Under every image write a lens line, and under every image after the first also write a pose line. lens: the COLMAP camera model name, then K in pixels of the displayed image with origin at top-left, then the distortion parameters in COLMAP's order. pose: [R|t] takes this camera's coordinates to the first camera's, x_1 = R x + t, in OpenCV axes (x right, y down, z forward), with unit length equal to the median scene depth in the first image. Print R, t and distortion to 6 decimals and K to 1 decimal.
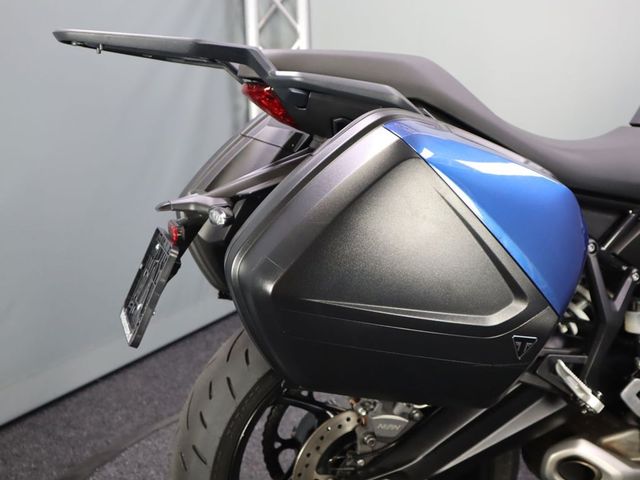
lens RADIAL K [[905.6, 0, 324.2], [0, 905.6, 245.5], [0, 0, 1]] dist [0.040353, 0.000000]
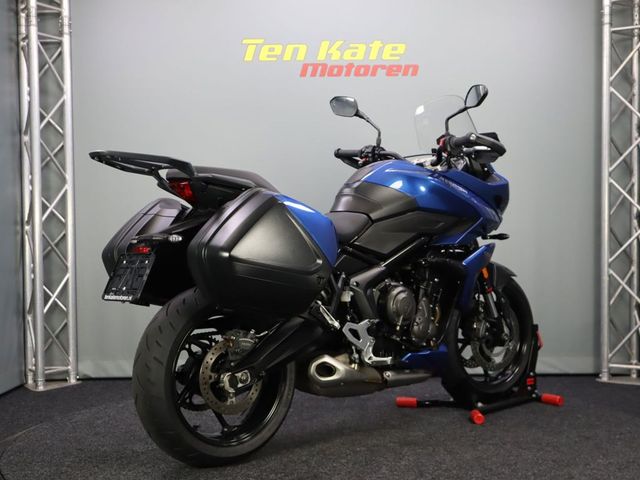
lens RADIAL K [[905.6, 0, 321.2], [0, 905.6, 242.8], [0, 0, 1]] dist [0.040353, 0.000000]
pose [[0.909438, 0.003519, 0.415825, -0.634303], [0.074900, 0.982224, -0.172124, 0.340244], [-0.409039, 0.187682, 0.893007, -0.965937]]
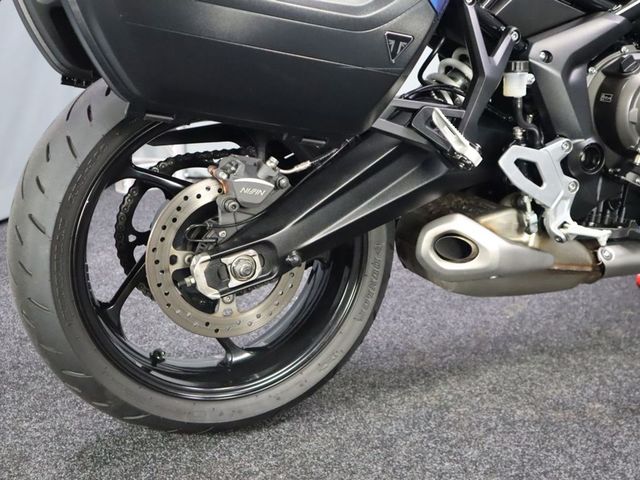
lens RADIAL K [[905.6, 0, 320.4], [0, 905.6, 240.4], [0, 0, 1]] dist [0.040353, 0.000000]
pose [[0.991419, -0.019295, 0.129290, 0.020234], [0.010560, 0.997636, 0.067910, 0.186739], [-0.130295, -0.065961, 0.989279, 0.091705]]
